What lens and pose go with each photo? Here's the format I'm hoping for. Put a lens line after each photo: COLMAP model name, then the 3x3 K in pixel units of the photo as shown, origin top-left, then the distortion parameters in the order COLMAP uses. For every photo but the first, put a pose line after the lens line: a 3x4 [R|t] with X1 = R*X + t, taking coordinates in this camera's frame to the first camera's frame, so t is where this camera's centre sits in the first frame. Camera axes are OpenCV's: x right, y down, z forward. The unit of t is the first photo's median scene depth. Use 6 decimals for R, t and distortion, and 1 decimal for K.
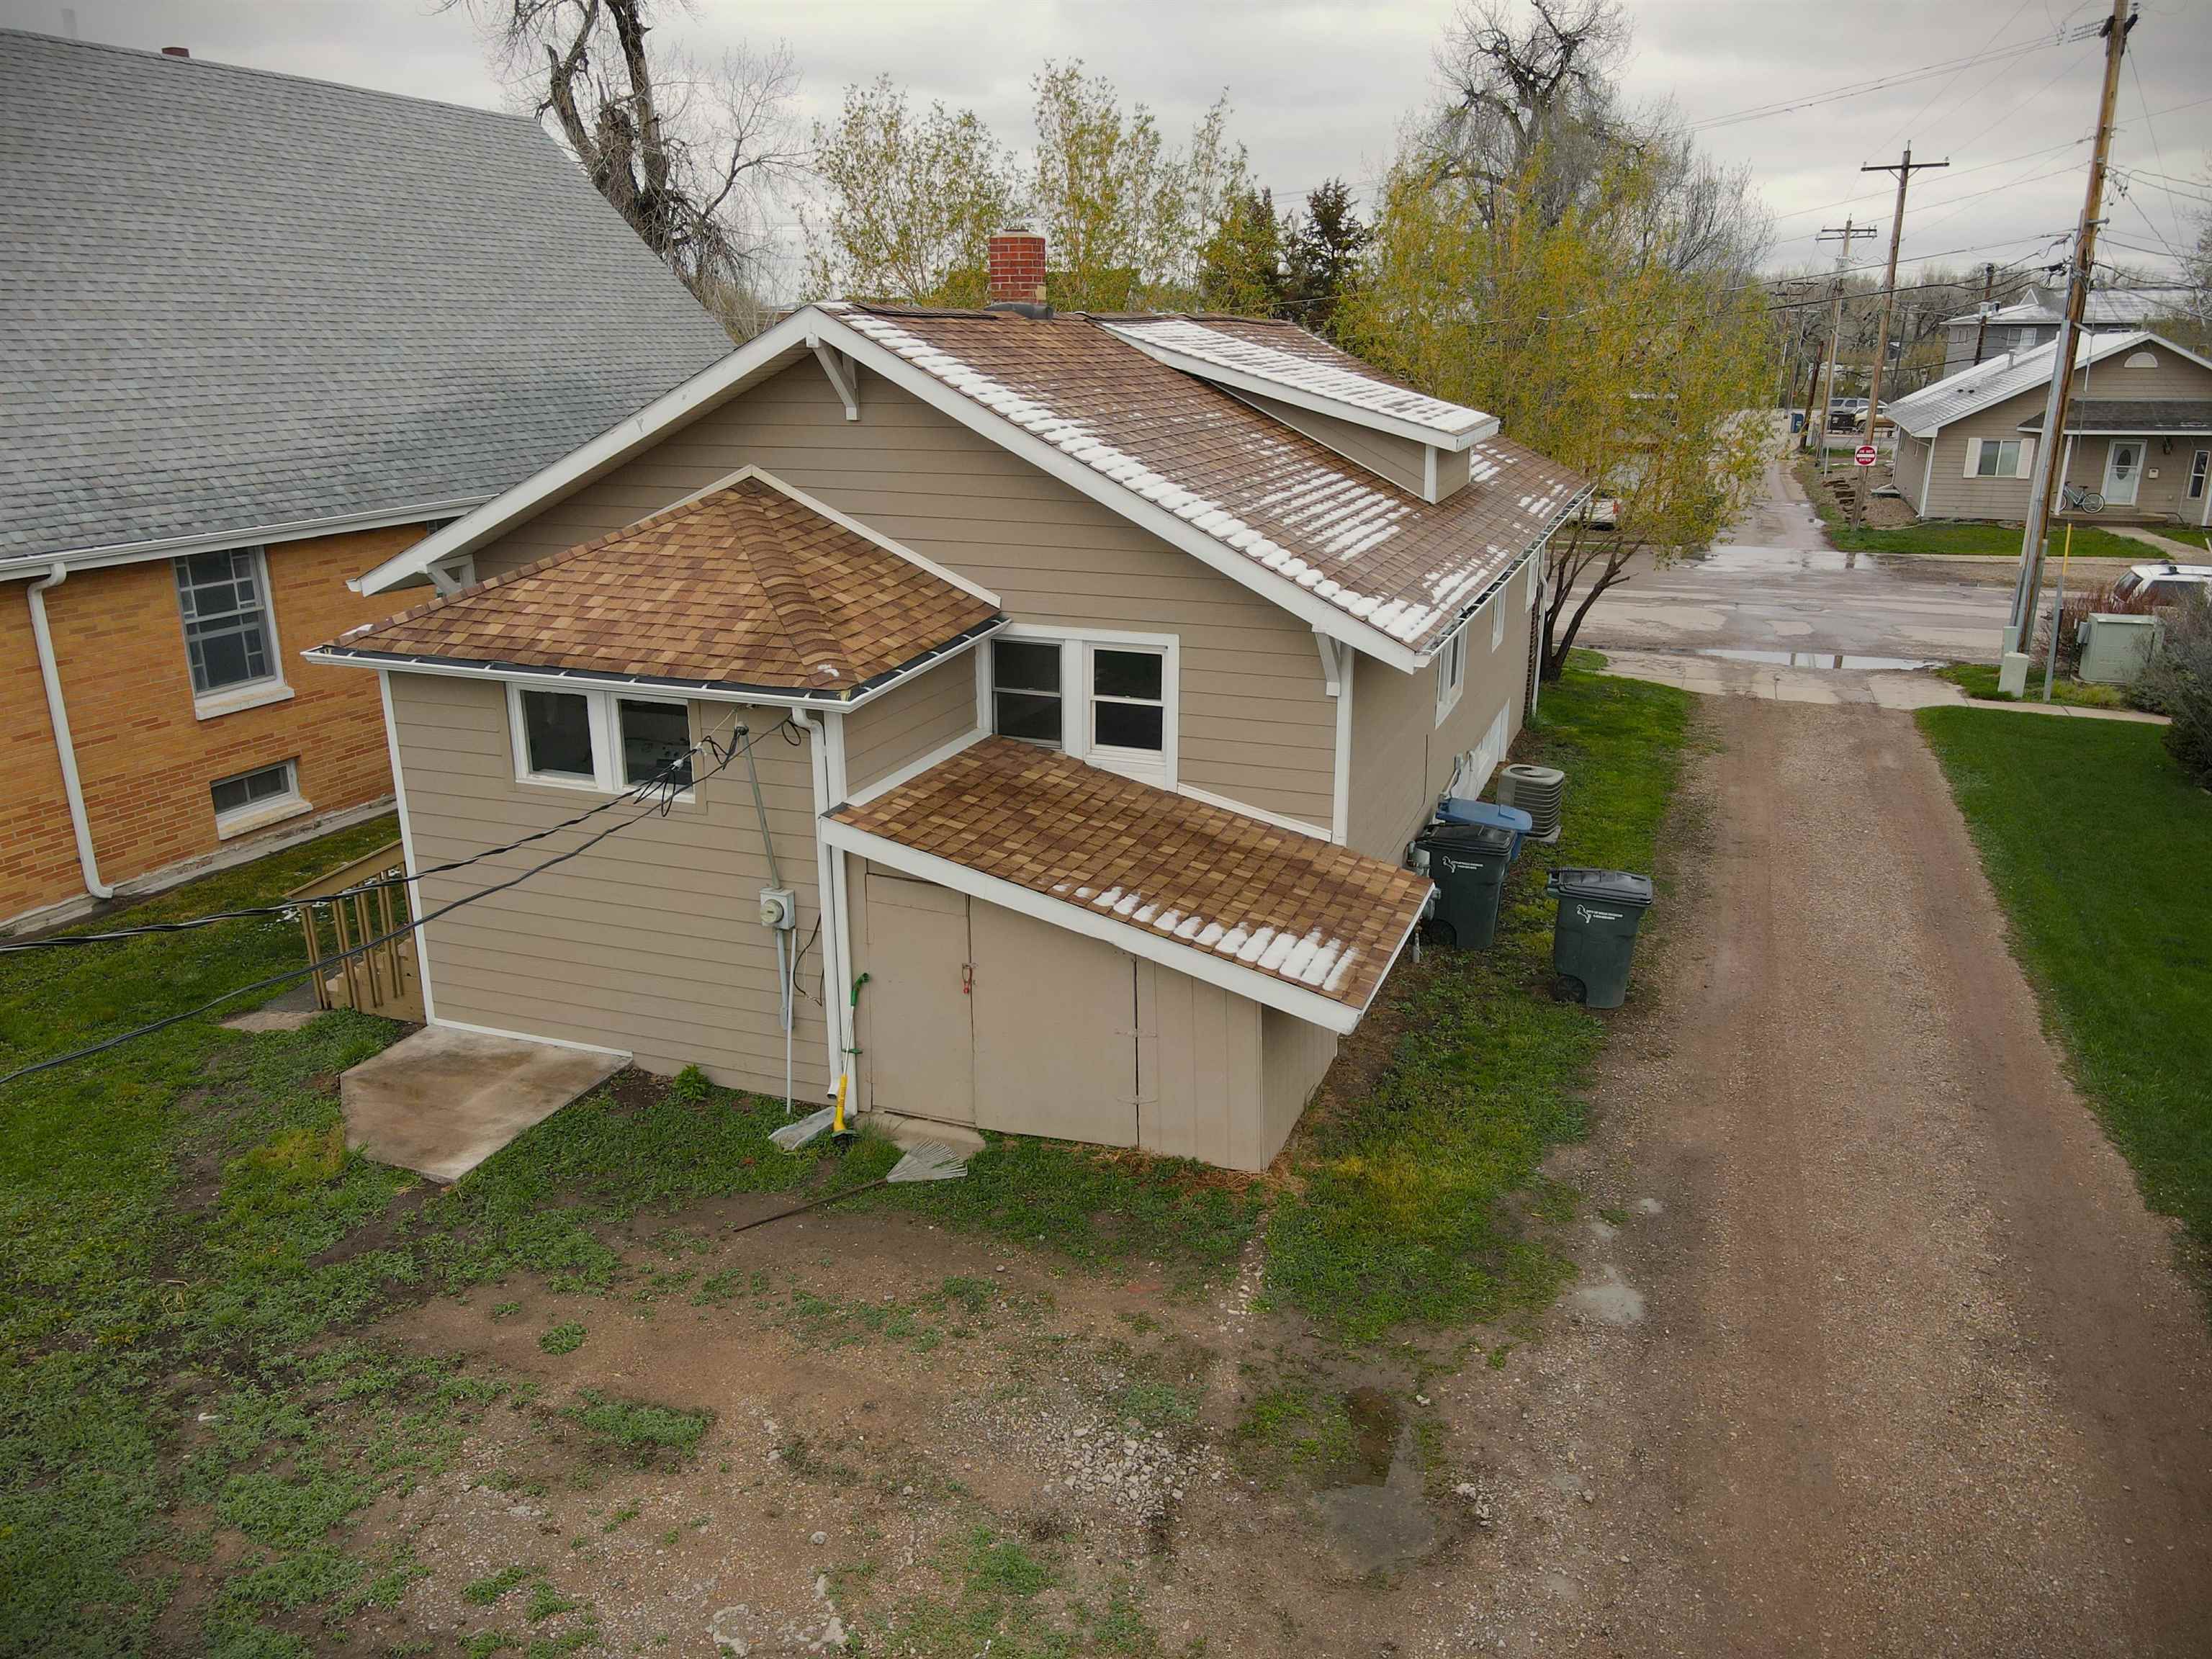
lens RADIAL K [[1591.8, 0, 1114.4], [0, 1591.8, 837.4], [0, 0, 1]] dist [0.043774, 0.002374]
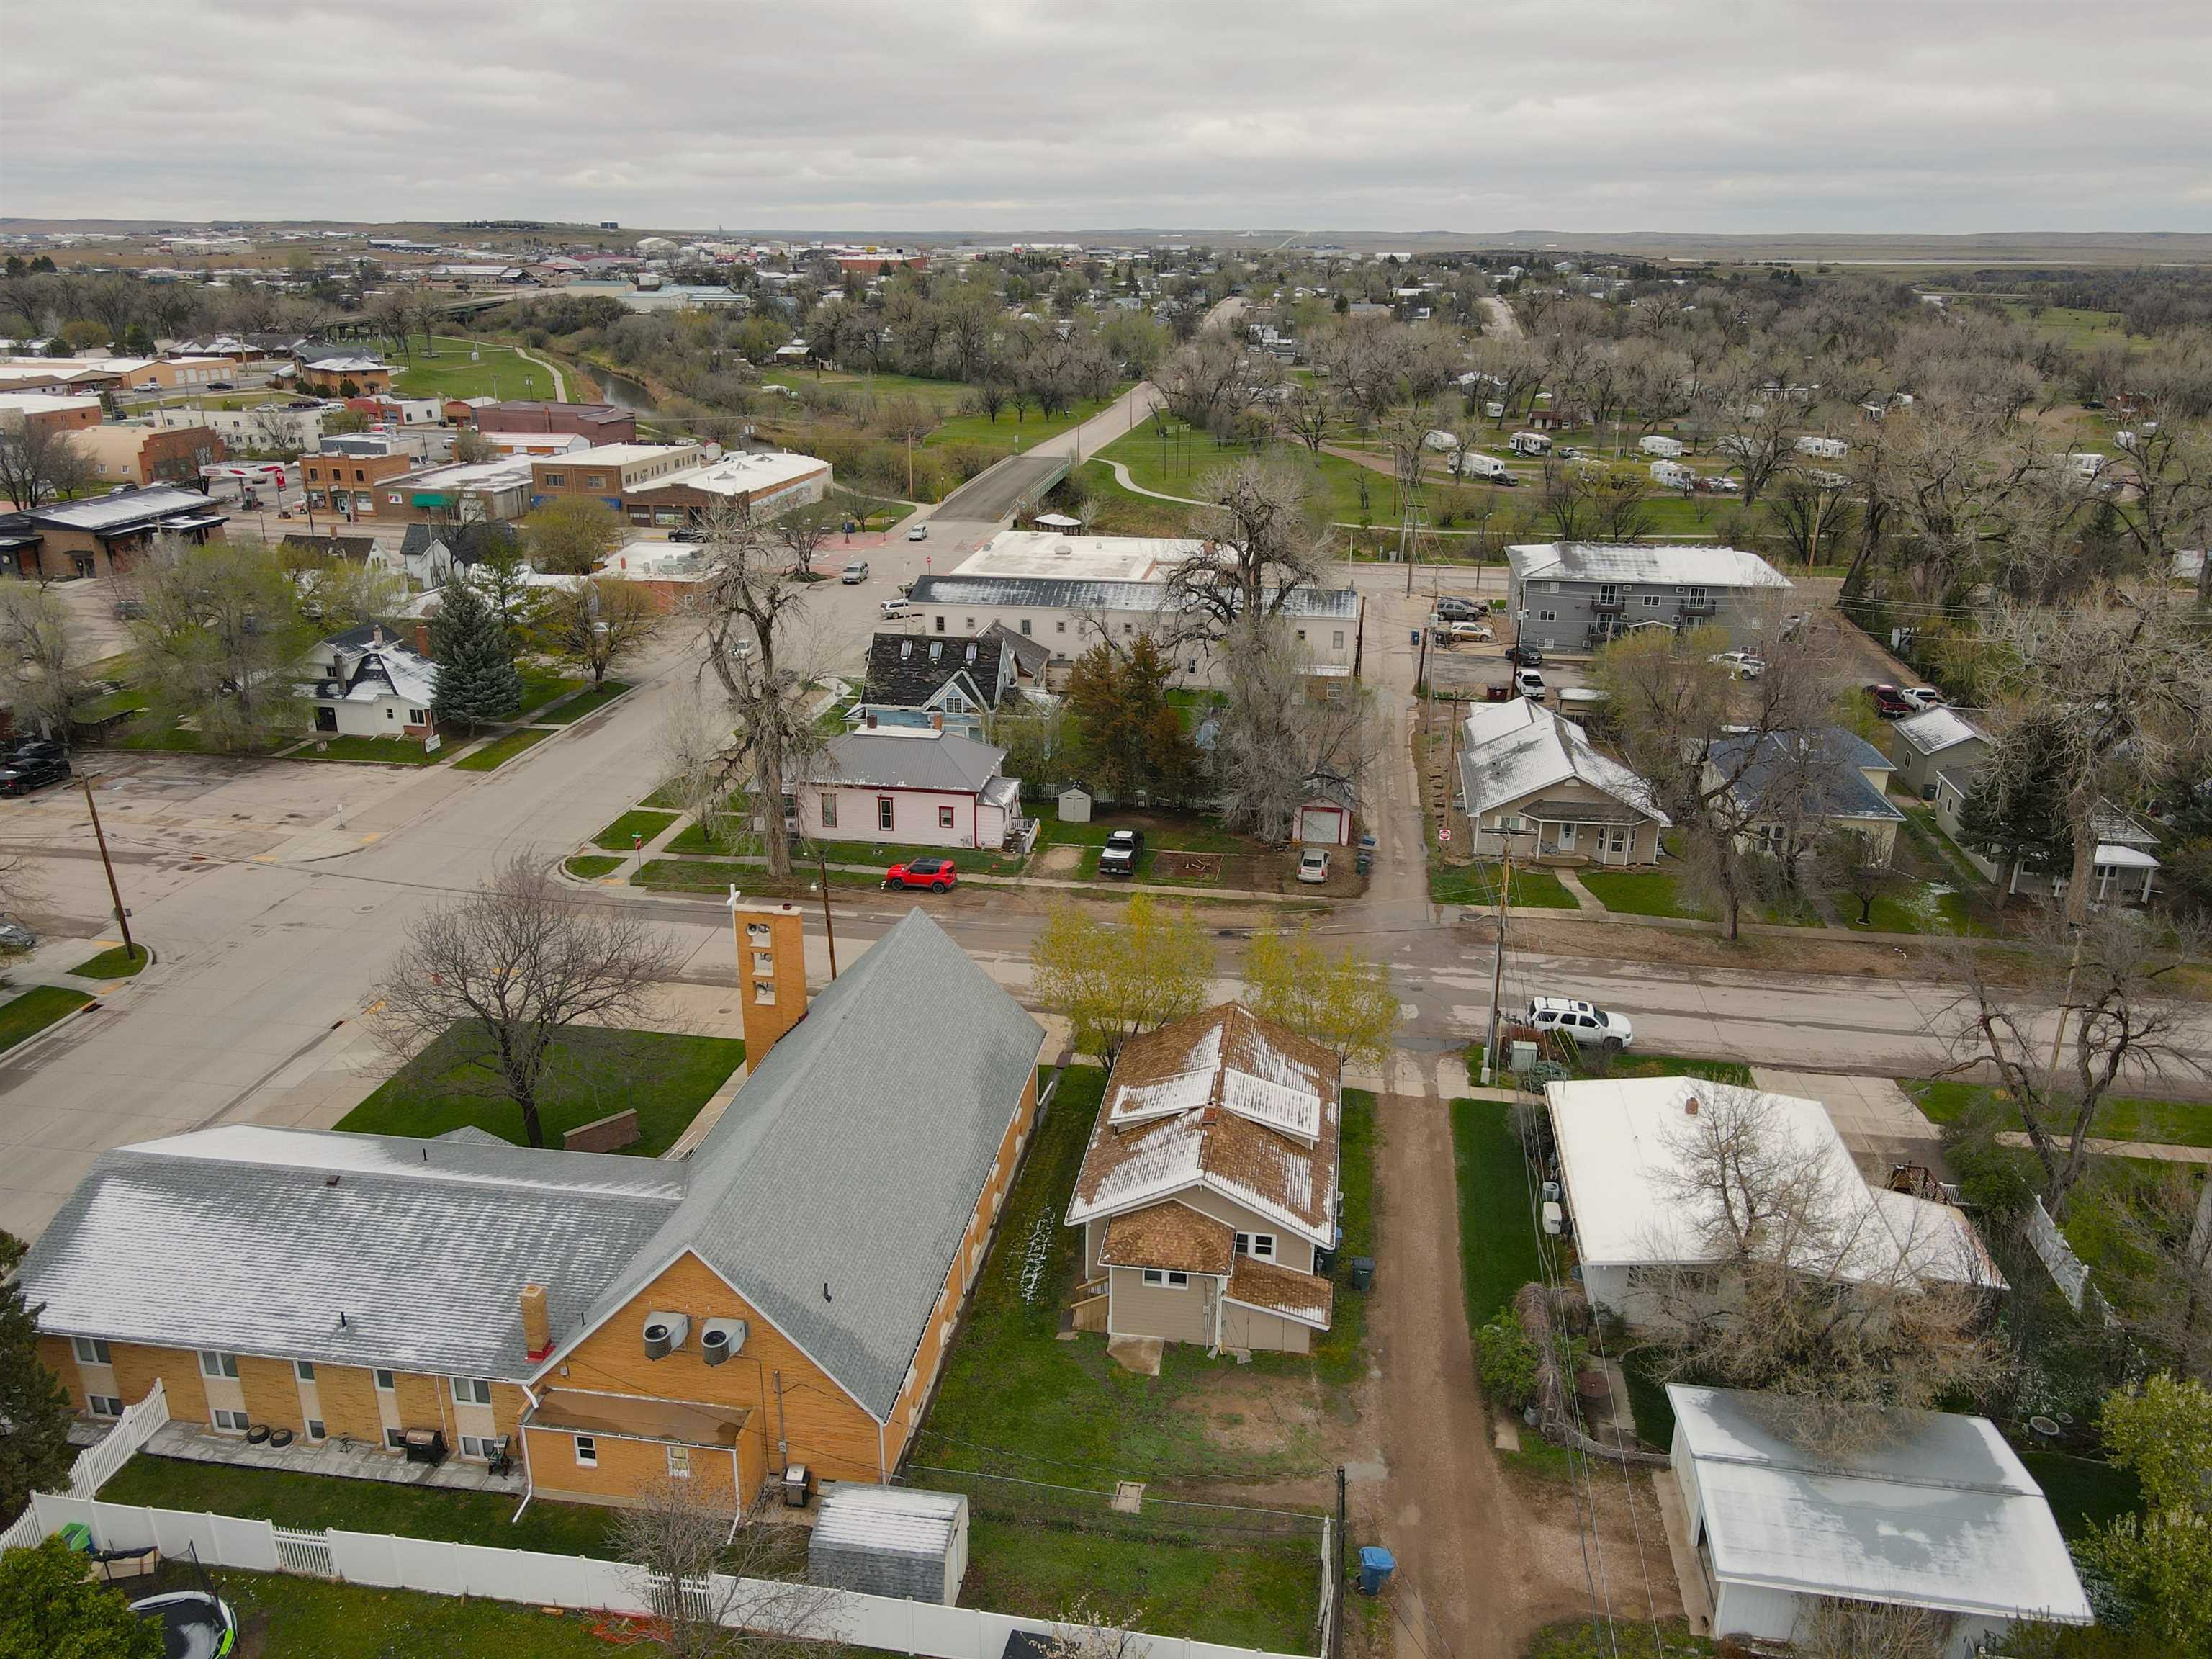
lens RADIAL K [[1591.8, 0, 1114.4], [0, 1591.8, 837.4], [0, 0, 1]] dist [0.043774, 0.002374]
pose [[0.979257, -0.070955, 0.189790, -1.295963], [0.062340, 0.996752, 0.050990, -1.639992], [-0.192792, -0.038101, 0.980500, -3.630580]]
